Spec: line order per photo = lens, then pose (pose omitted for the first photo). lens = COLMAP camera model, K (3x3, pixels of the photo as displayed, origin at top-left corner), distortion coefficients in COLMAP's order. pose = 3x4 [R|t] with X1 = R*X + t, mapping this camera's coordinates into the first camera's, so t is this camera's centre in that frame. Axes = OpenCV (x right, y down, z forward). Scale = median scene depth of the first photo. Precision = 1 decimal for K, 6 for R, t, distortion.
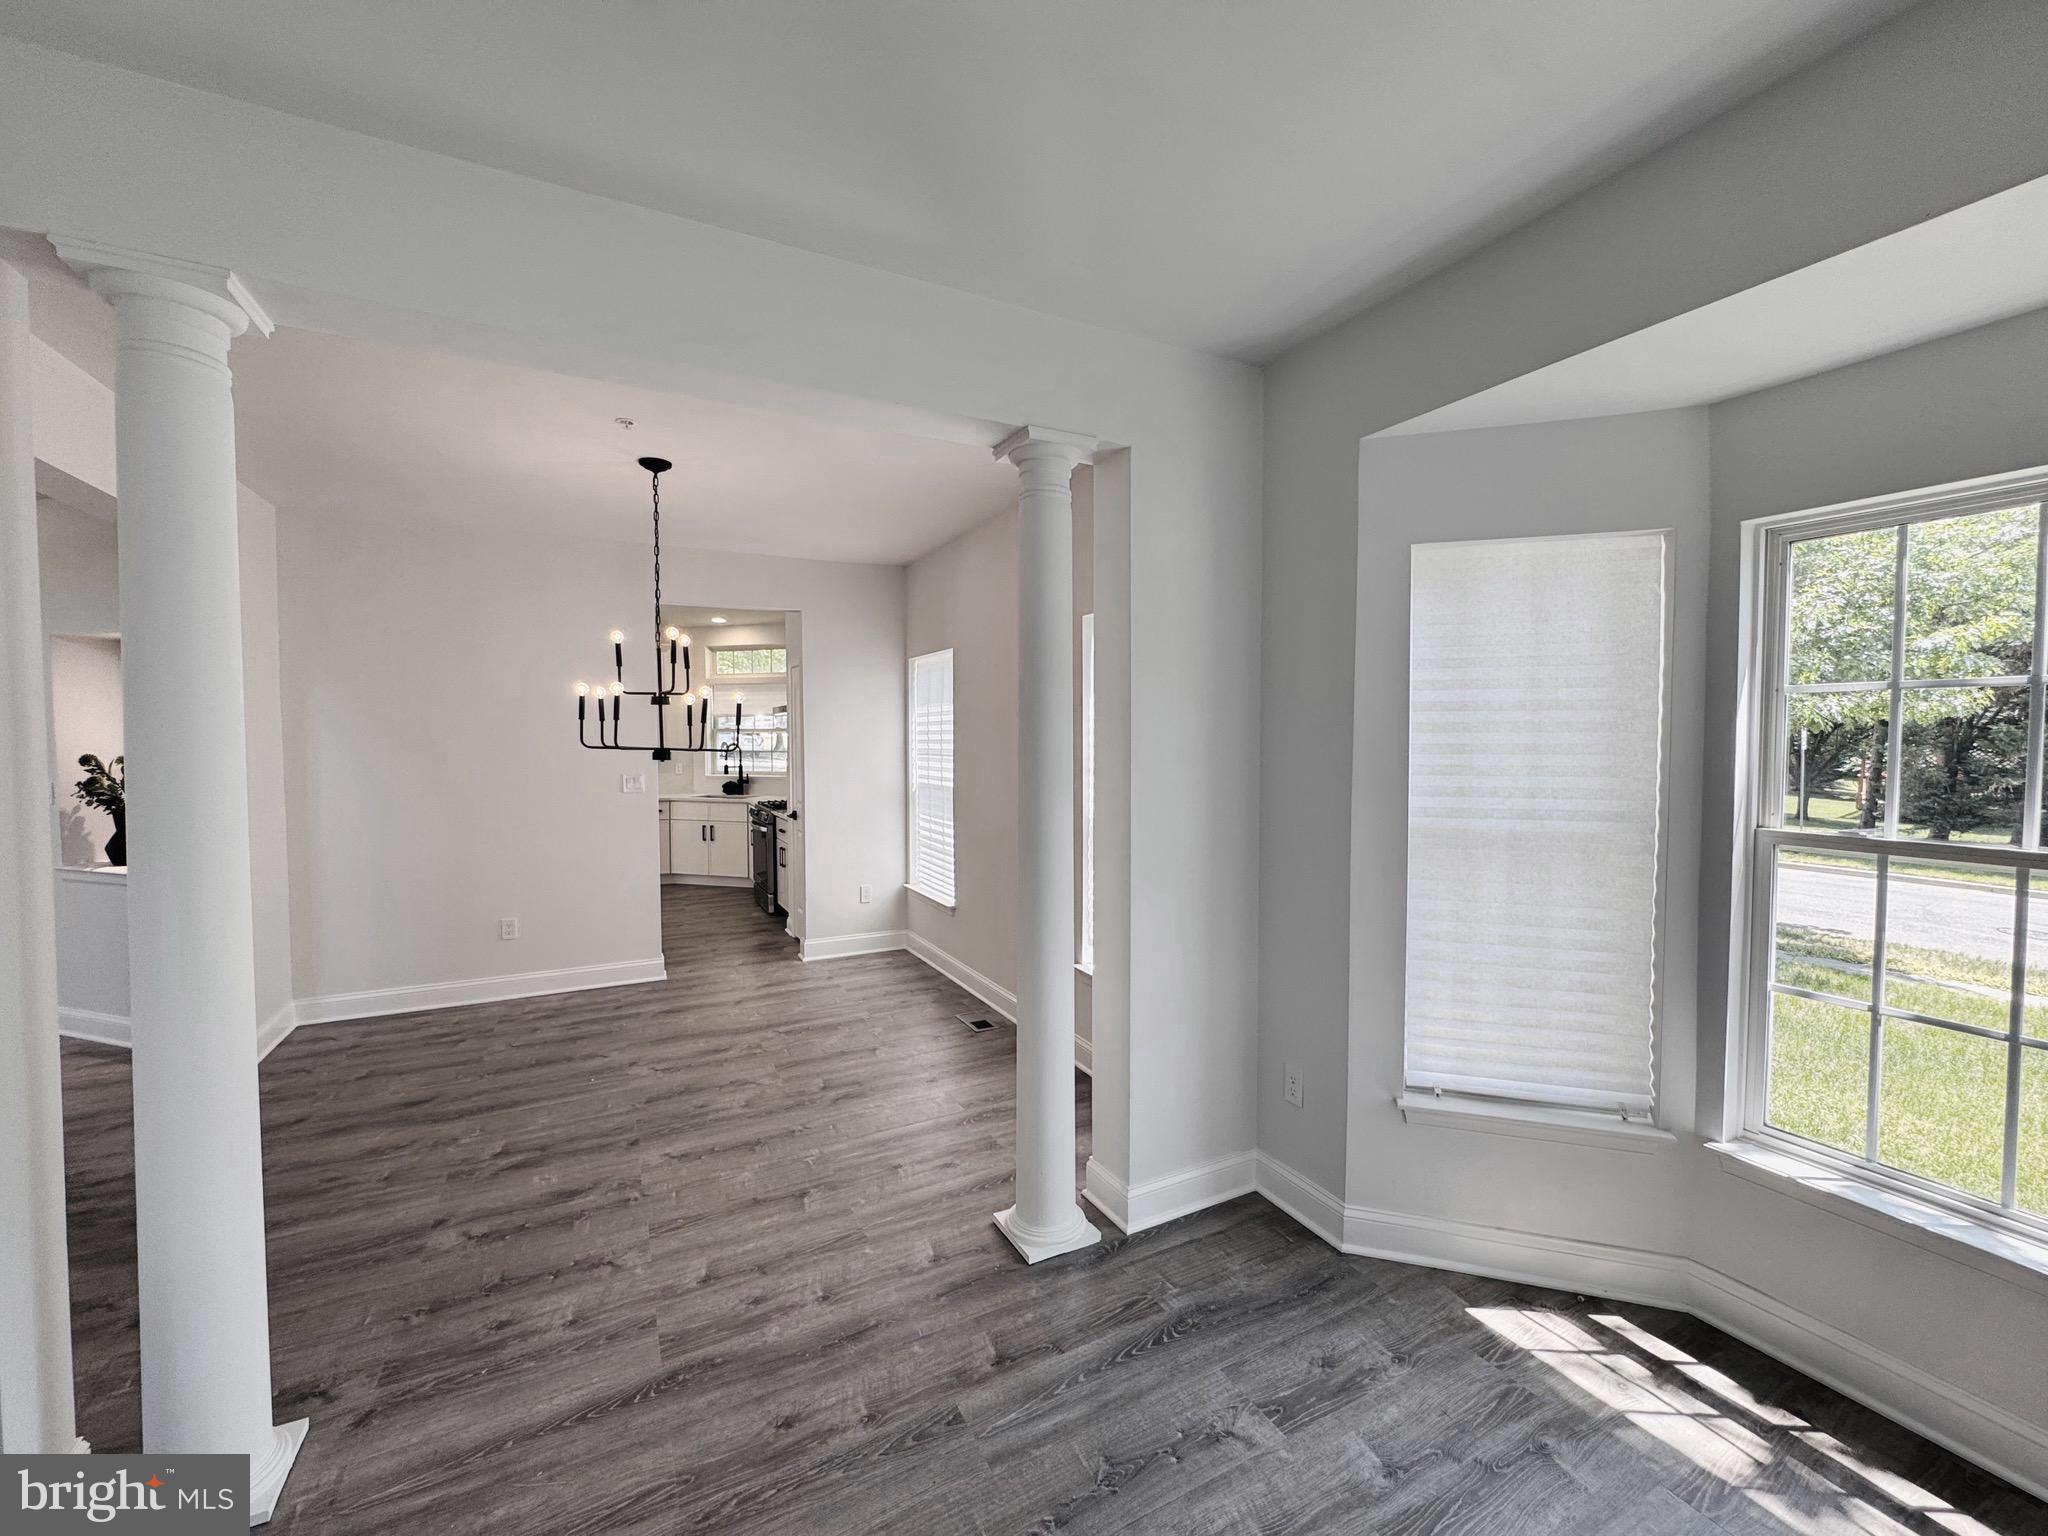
lens RADIAL K [[817.4, 0, 1020.8], [0, 817.4, 759.4], [0, 0, 1]] dist [-0.004095, 0.000605]
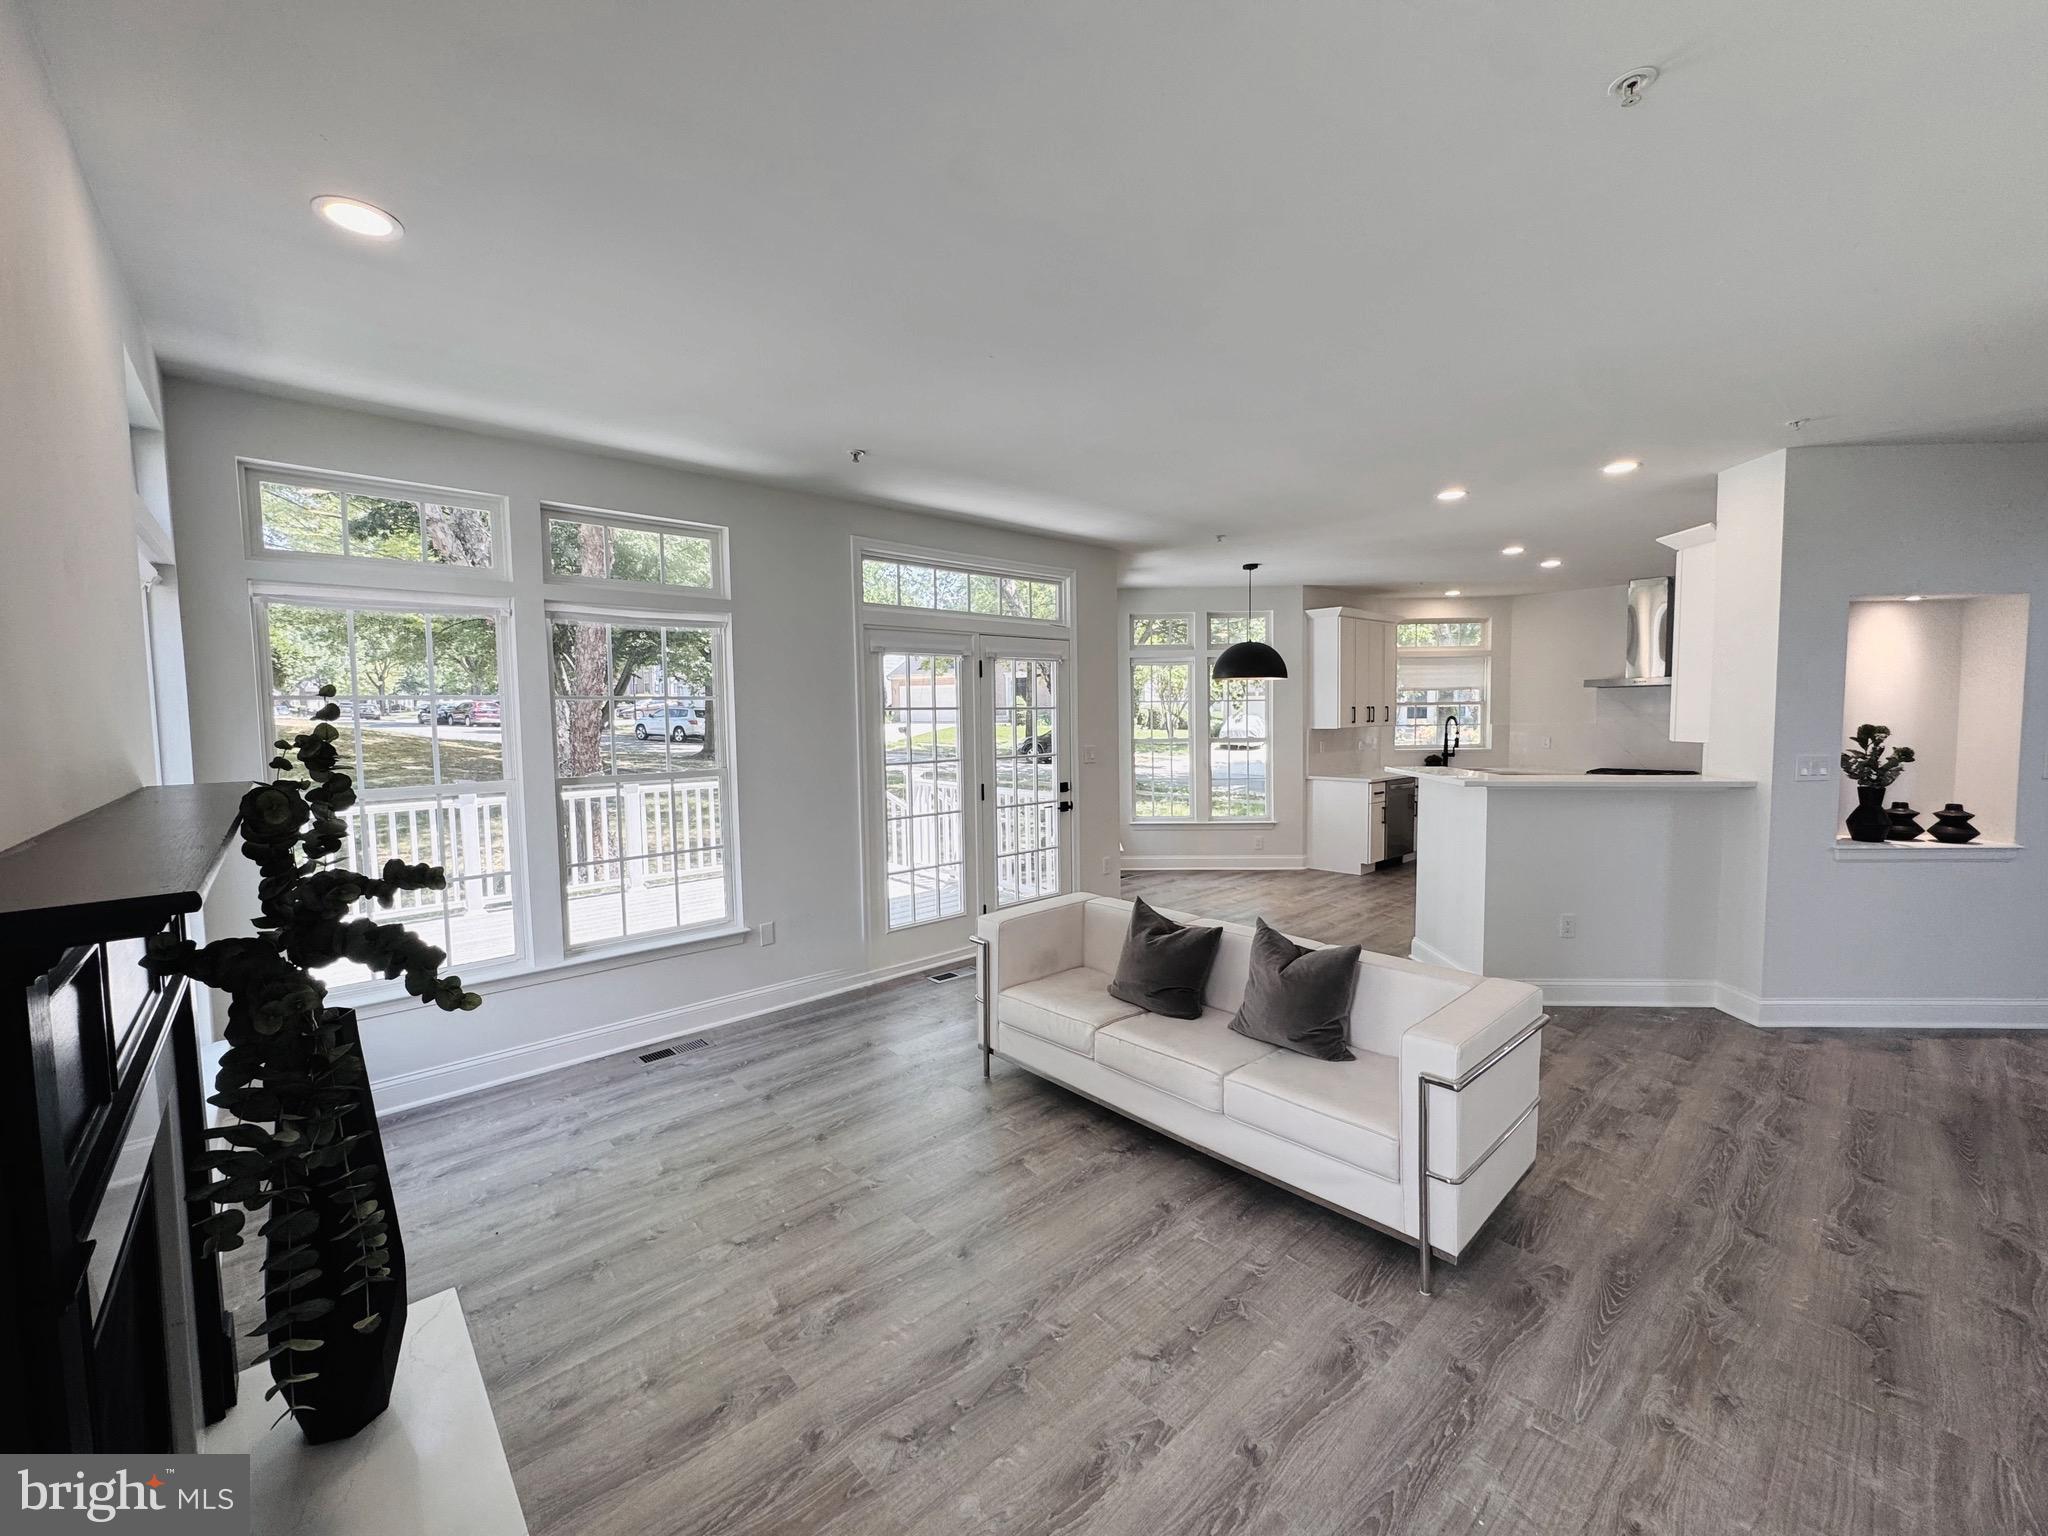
lens RADIAL K [[817.4, 0, 1021.8], [0, 817.4, 765.3], [0, 0, 1]] dist [-0.004095, 0.000605]
pose [[0.969446, -0.028807, 0.243609, -3.995177], [0.020697, 0.999145, 0.035786, -0.026217], [-0.244431, -0.029650, 0.969213, 0.563834]]
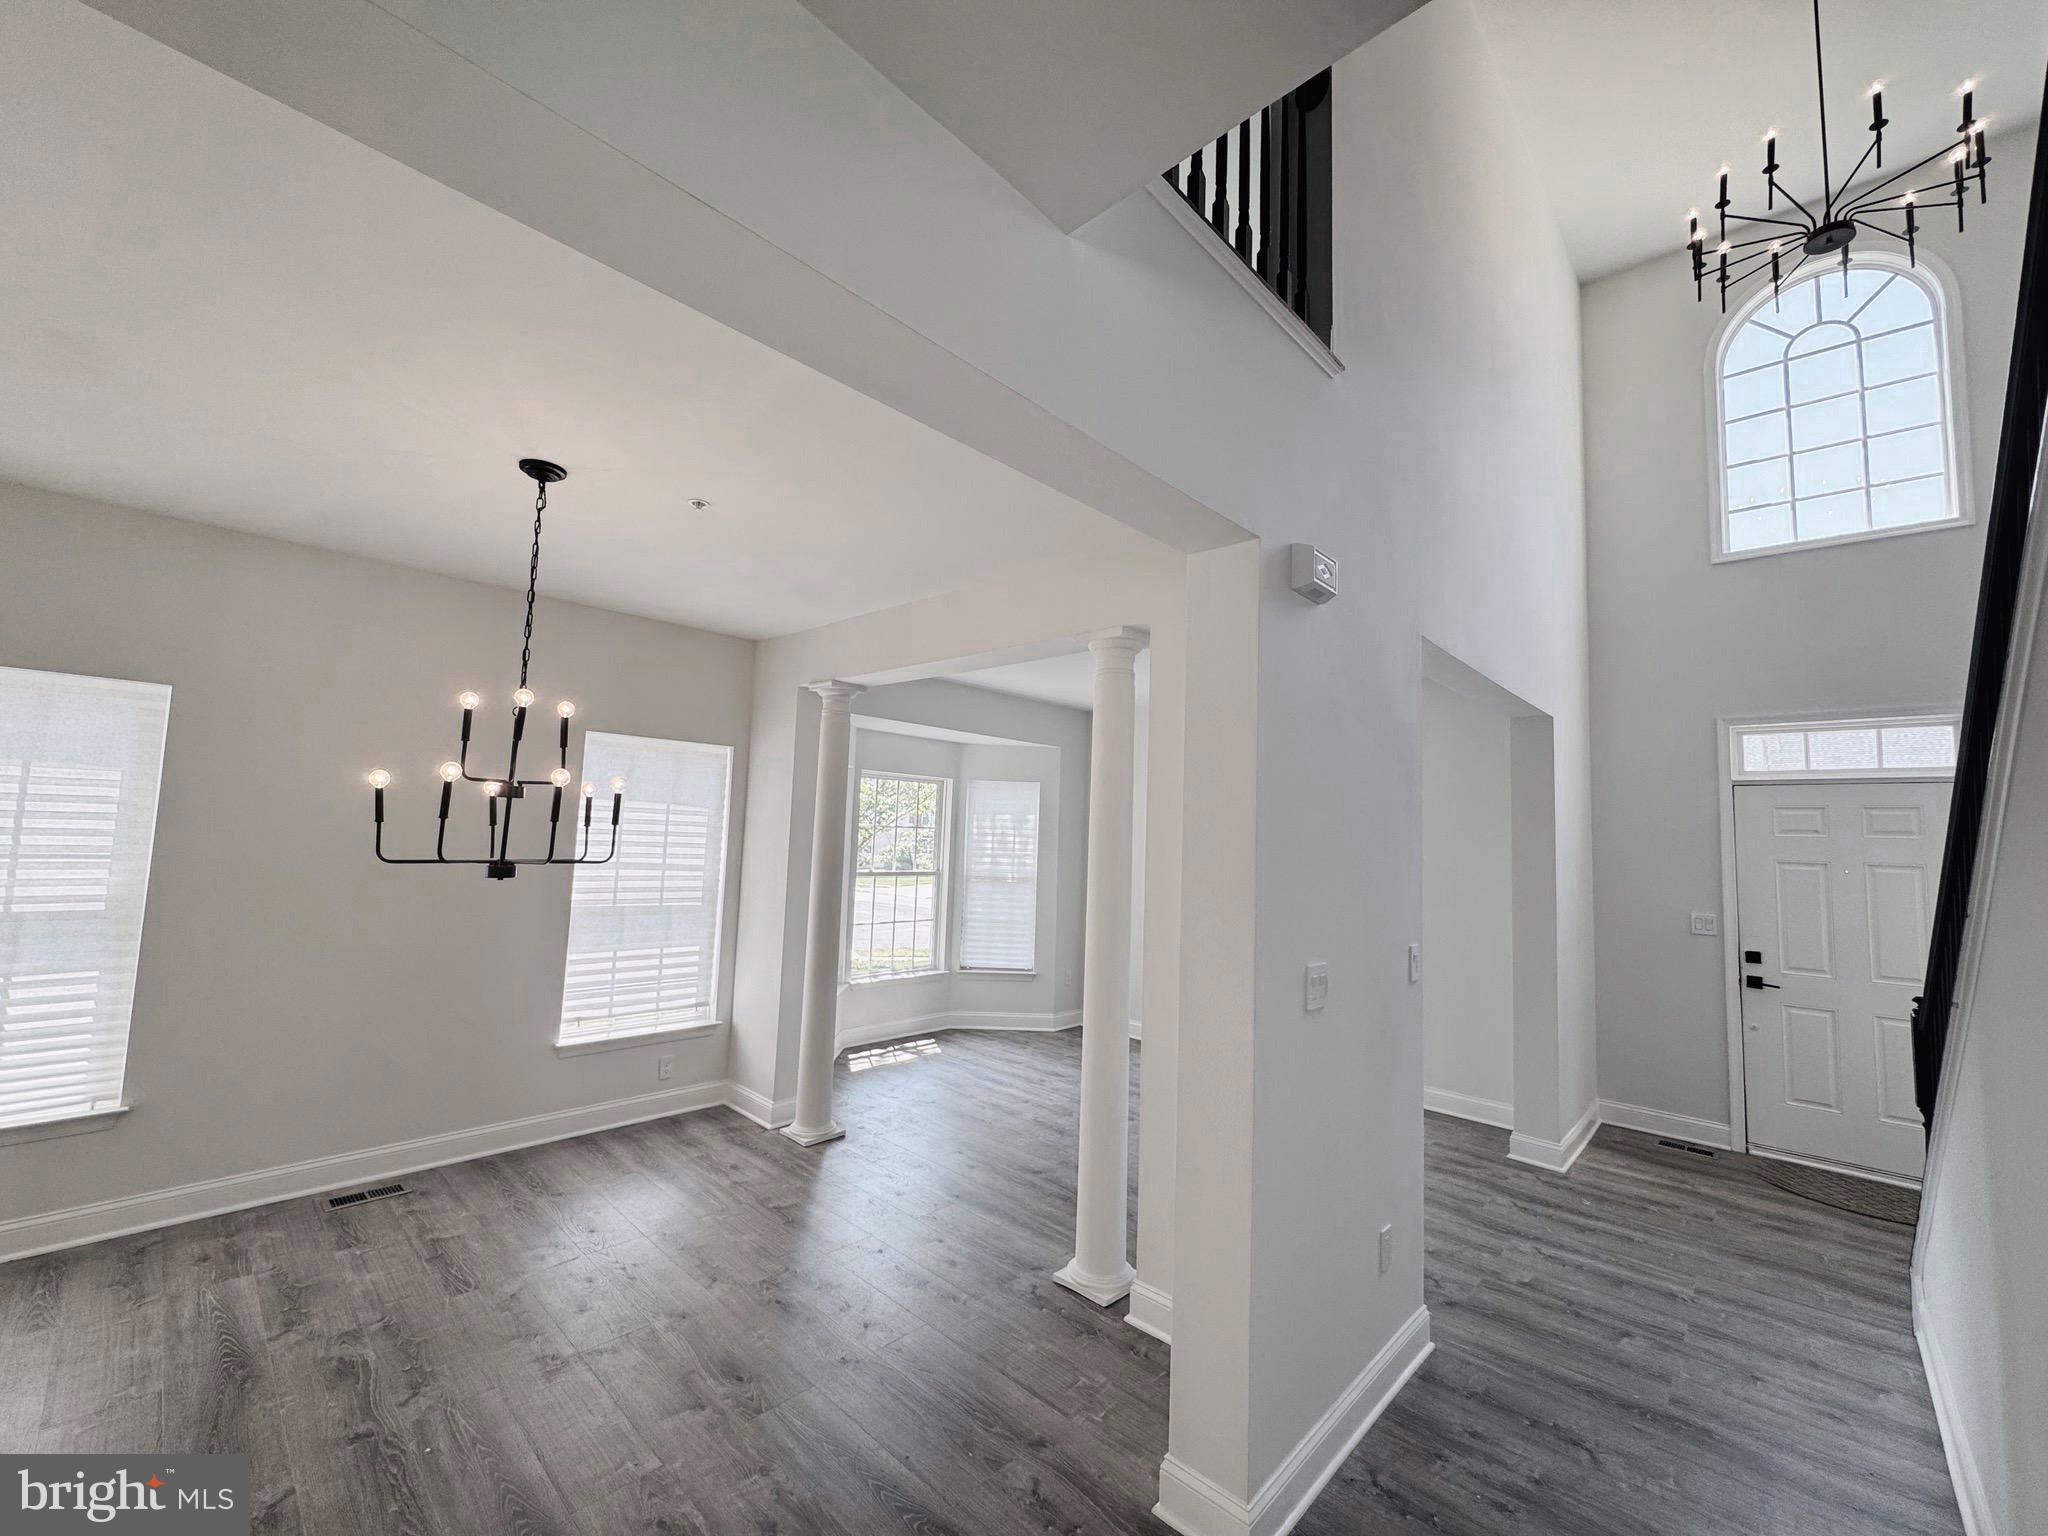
lens RADIAL K [[817.4, 0, 1022.7], [0, 817.4, 762.7], [0, 0, 1]] dist [-0.004095, 0.000605]
pose [[-0.326688, 0.071651, 0.942412, -1.858396], [-0.010039, 0.996803, -0.079267, -0.070007], [-0.945079, -0.035357, -0.324924, 1.218570]]
